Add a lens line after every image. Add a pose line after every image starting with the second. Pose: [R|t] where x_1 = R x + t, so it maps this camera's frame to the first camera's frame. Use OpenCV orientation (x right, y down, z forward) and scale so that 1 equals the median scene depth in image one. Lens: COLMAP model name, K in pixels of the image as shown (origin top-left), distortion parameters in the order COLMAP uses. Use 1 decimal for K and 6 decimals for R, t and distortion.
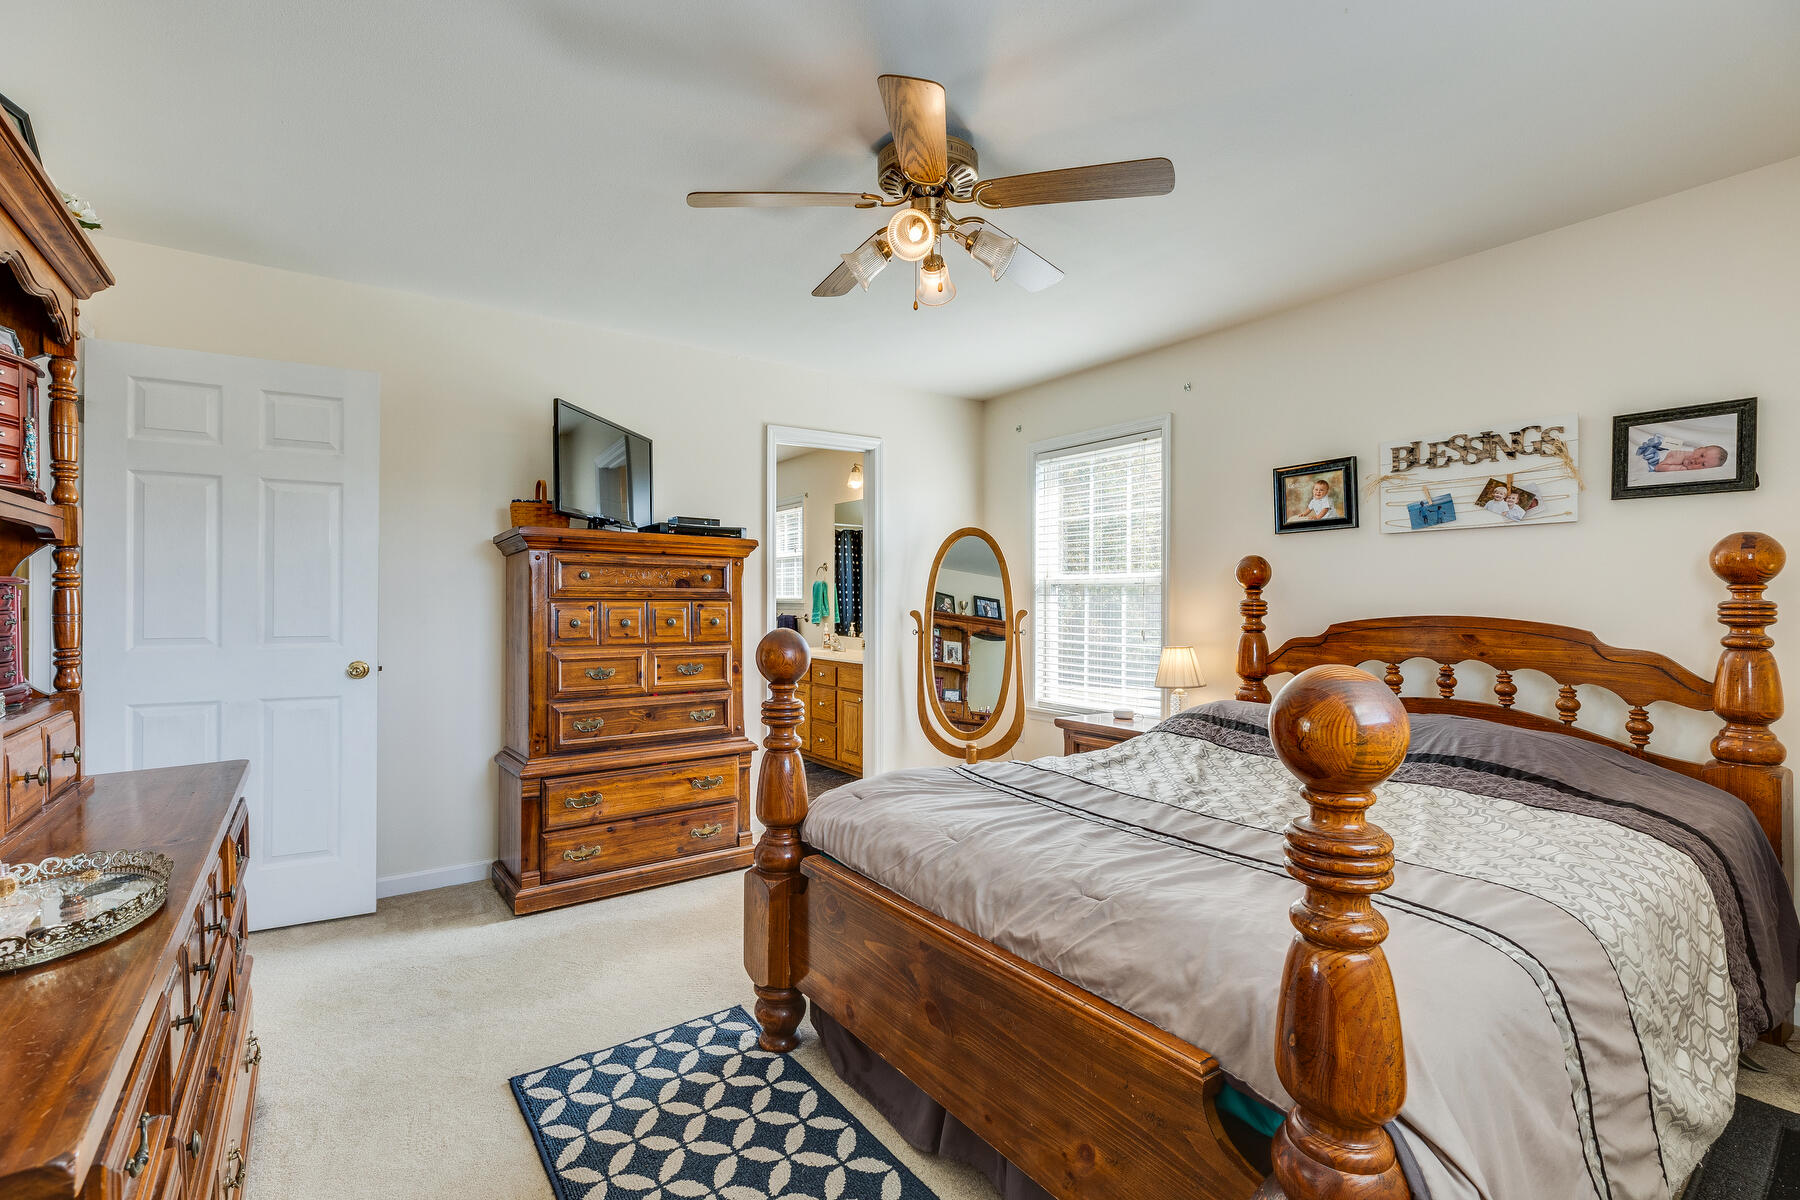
lens RADIAL K [[804.8, 0, 893.5], [0, 804.8, 607.3], [0, 0, 1]] dist [0.002393, -0.000360]
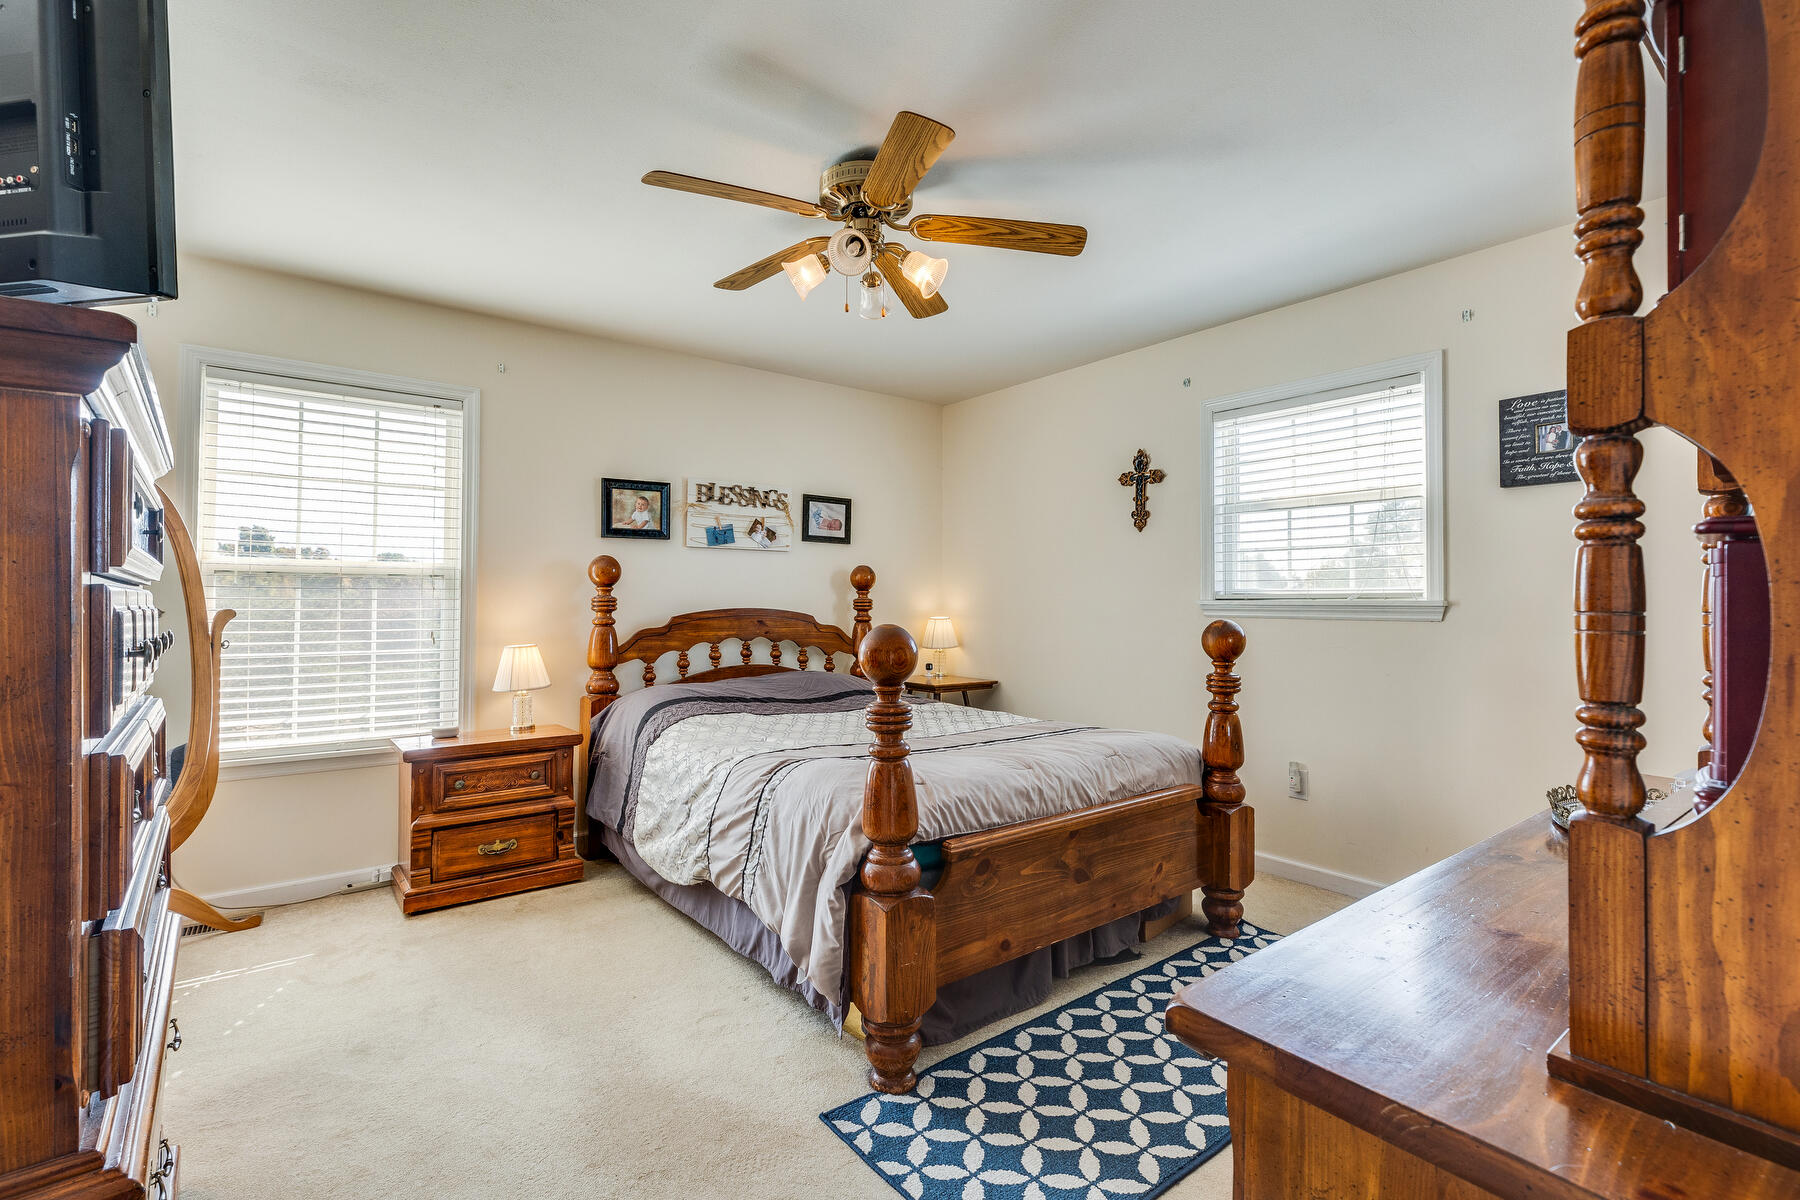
lens RADIAL K [[804.8, 0, 907.7], [0, 804.8, 595.8], [0, 0, 1]] dist [0.002393, -0.000360]
pose [[-0.044317, 0.006477, 0.998997, -0.802284], [0.005478, 0.999966, -0.006240, -0.001231], [-0.999003, 0.005196, -0.044351, 0.780398]]
